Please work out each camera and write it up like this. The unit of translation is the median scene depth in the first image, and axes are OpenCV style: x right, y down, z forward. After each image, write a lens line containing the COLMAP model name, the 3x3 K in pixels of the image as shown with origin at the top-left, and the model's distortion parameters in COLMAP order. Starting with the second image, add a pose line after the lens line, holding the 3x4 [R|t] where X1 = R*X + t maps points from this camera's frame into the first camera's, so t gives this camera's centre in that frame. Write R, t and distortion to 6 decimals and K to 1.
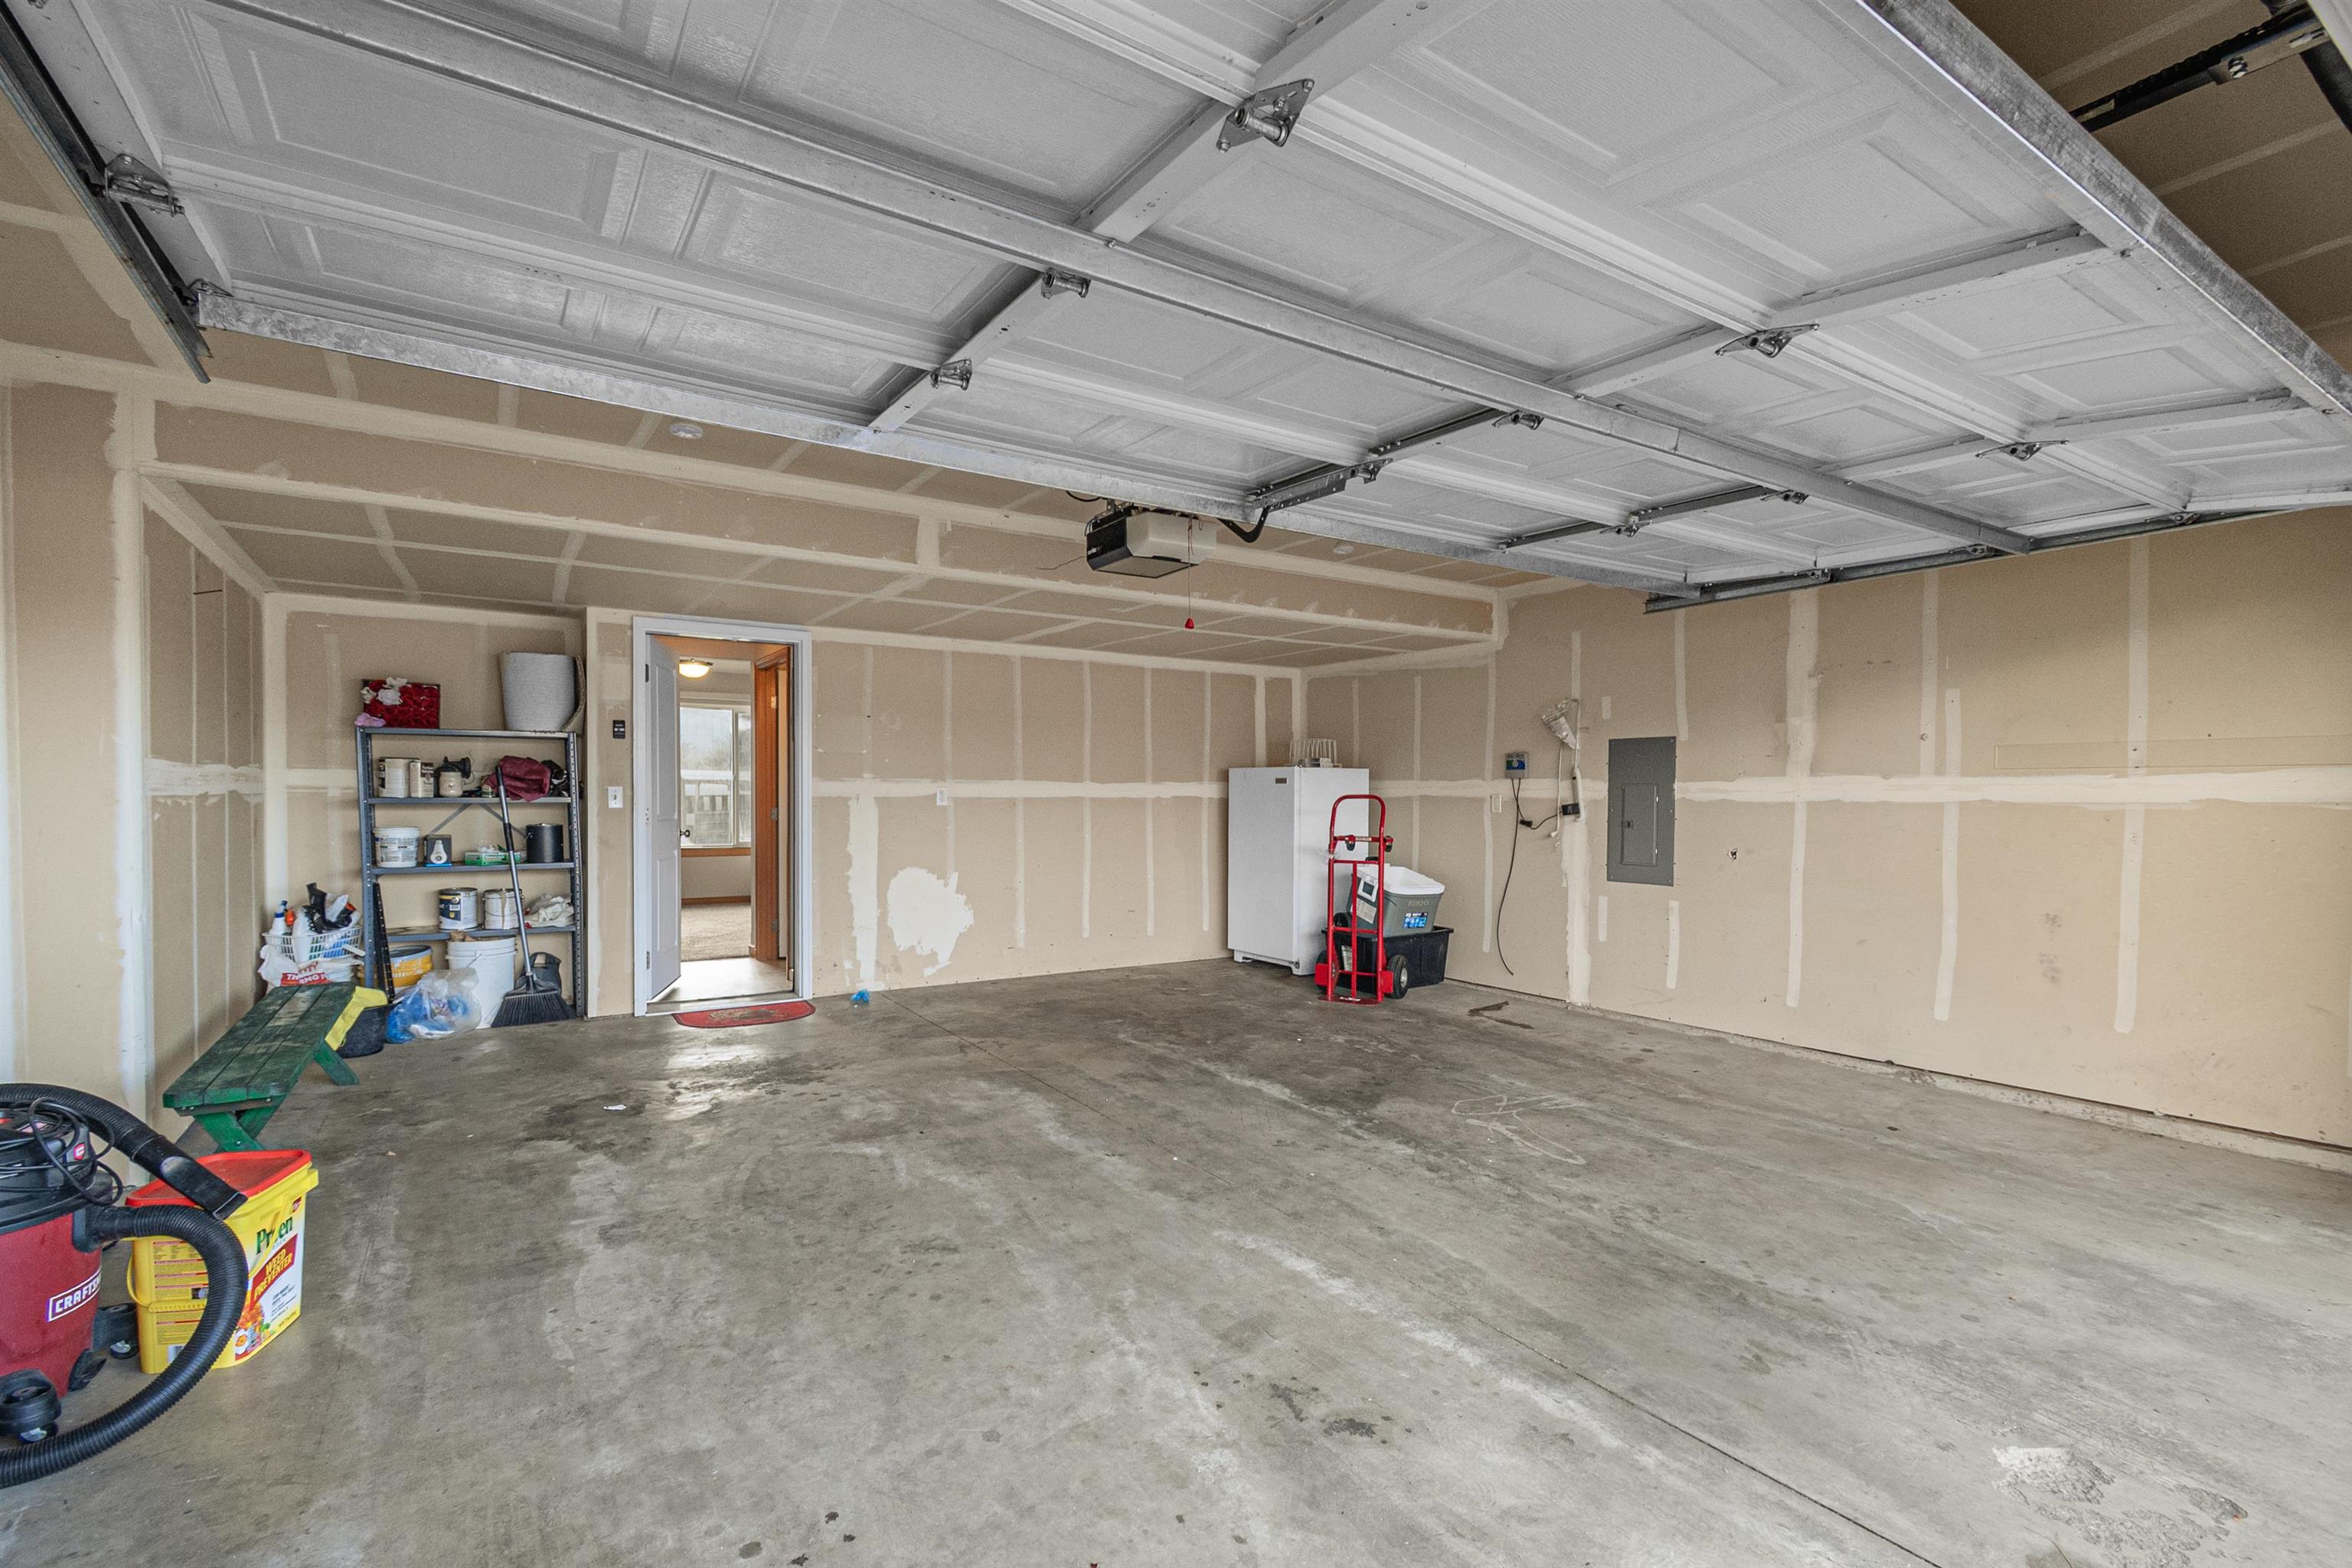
lens RADIAL K [[1053.8, 0, 1178.9], [0, 1053.8, 813.5], [0, 0, 1]] dist [0.007737, -0.004189]
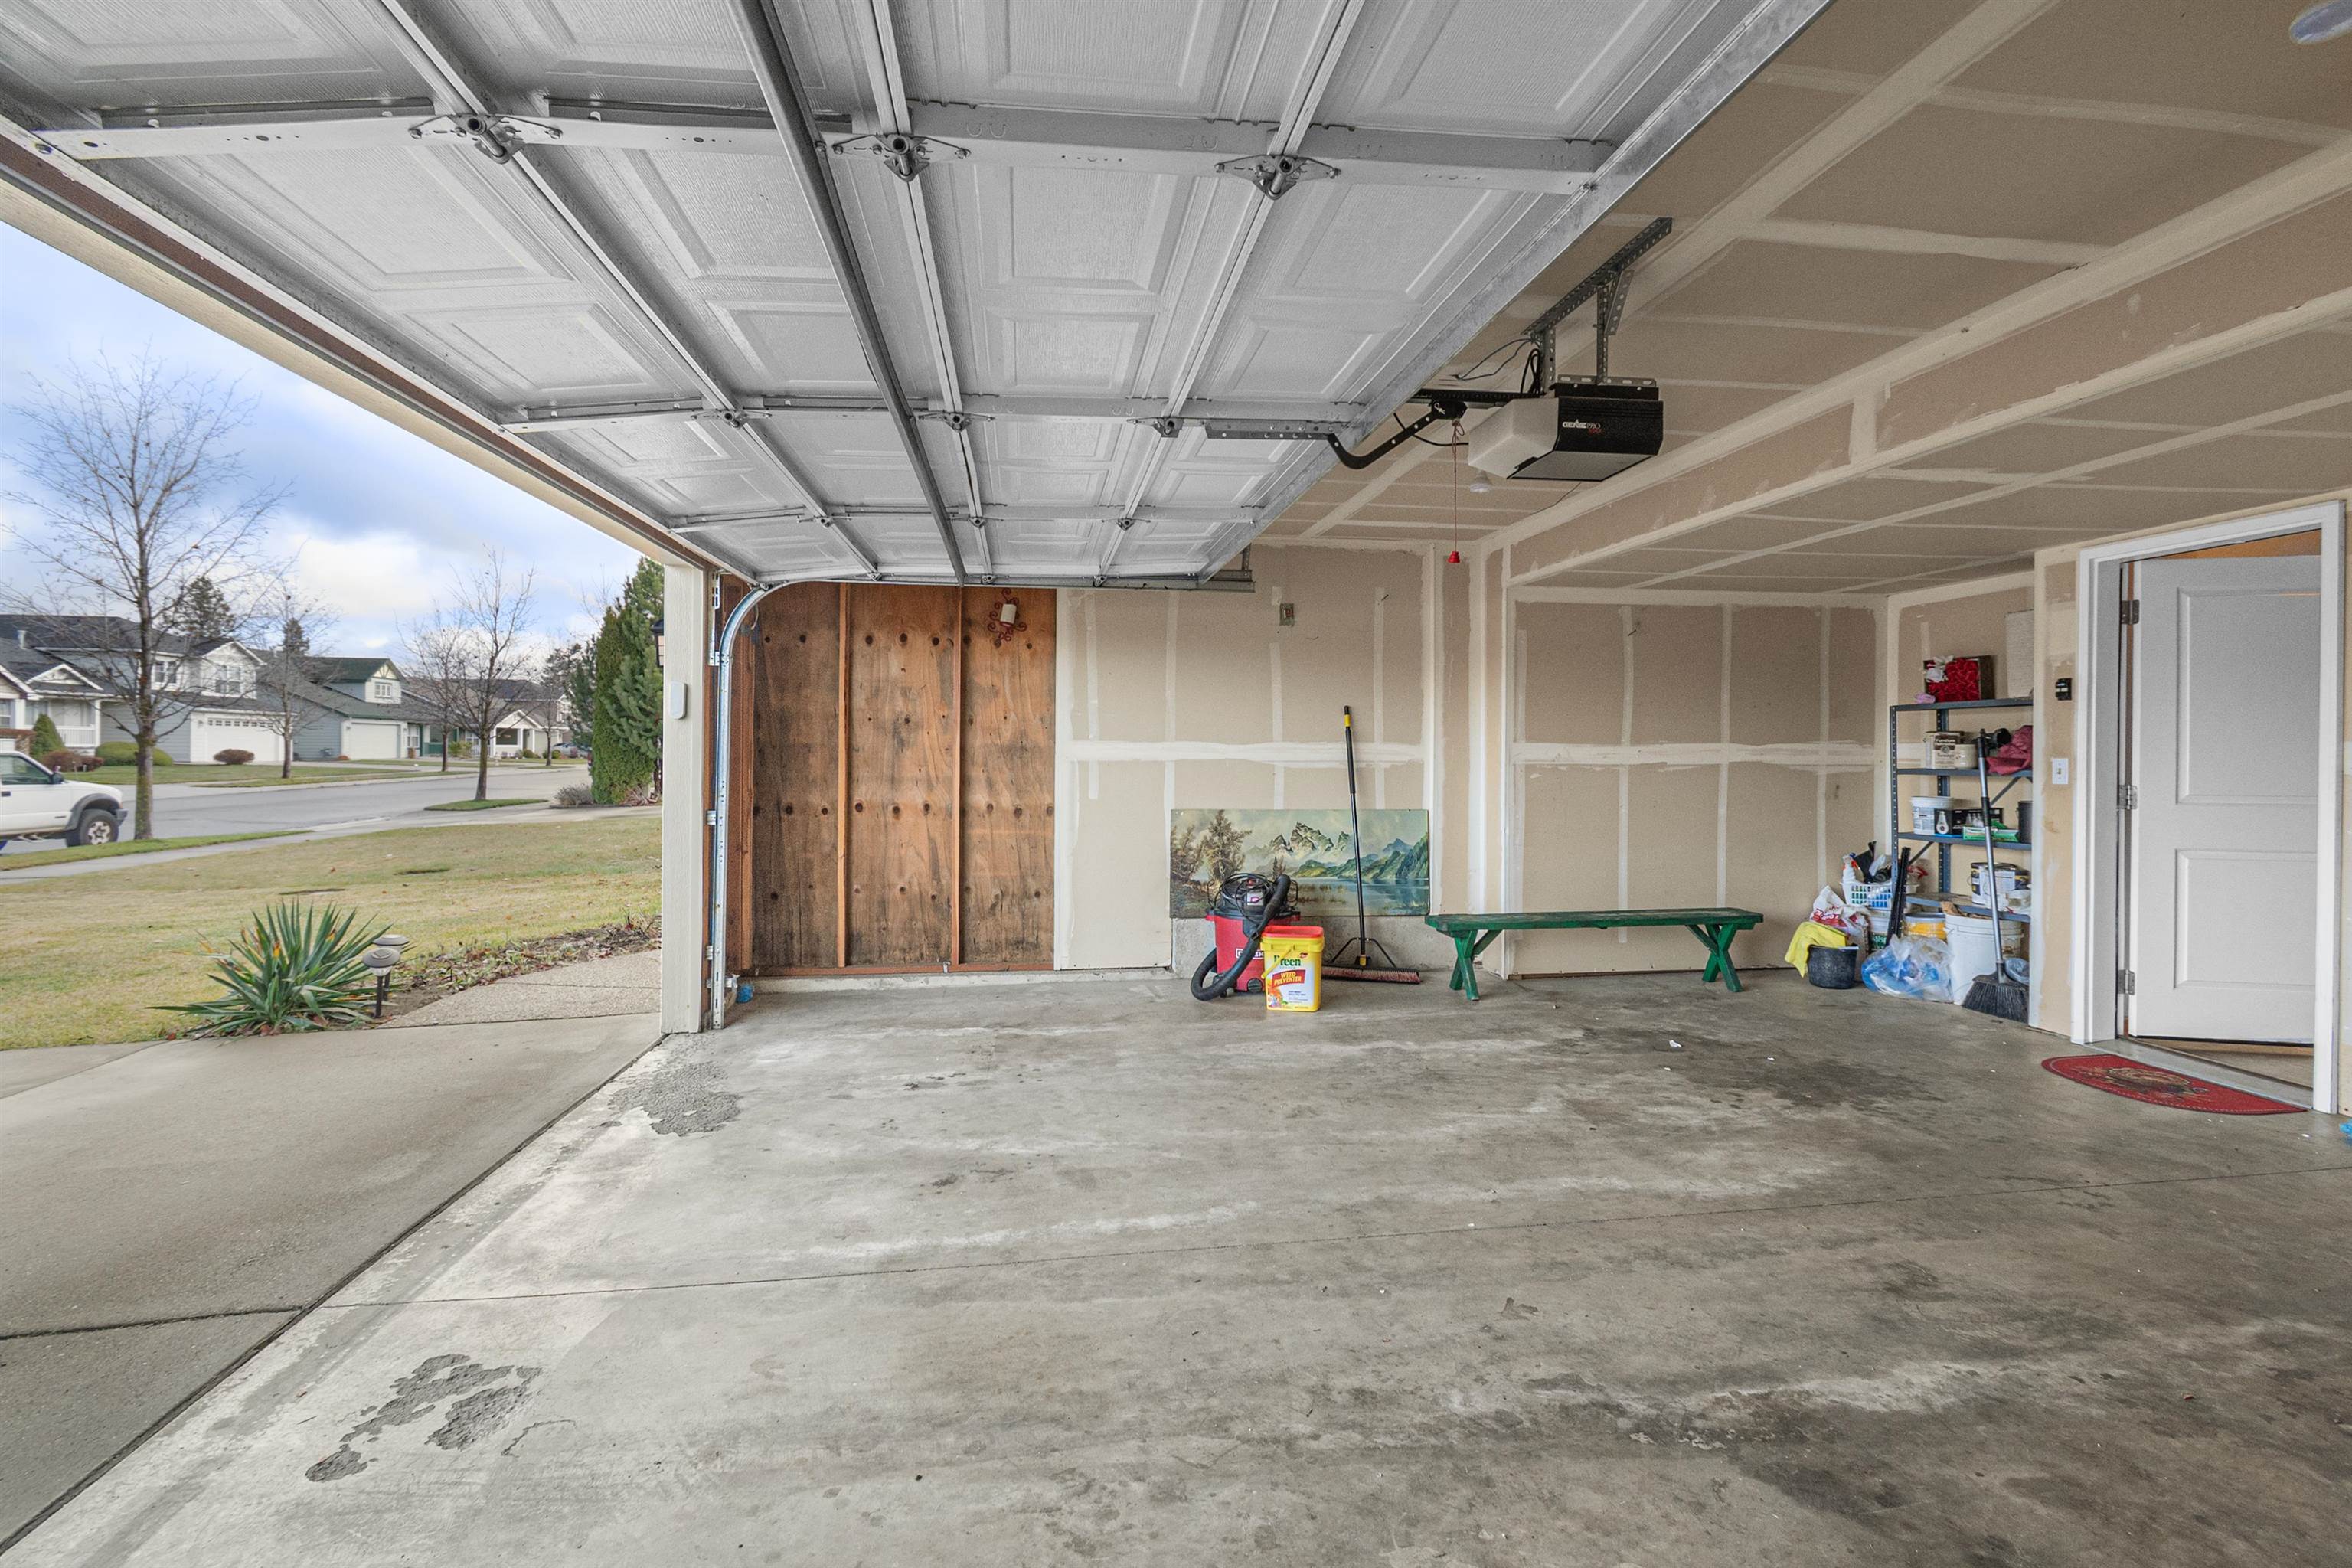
lens RADIAL K [[1053.8, 0, 1158.6], [0, 1053.8, 751.8], [0, 0, 1]] dist [0.007737, -0.004189]
pose [[-0.437508, -0.006725, -0.899190, 0.740767], [-0.022075, 0.999751, 0.003264, -0.025090], [0.898944, 0.021278, -0.437547, 1.020079]]
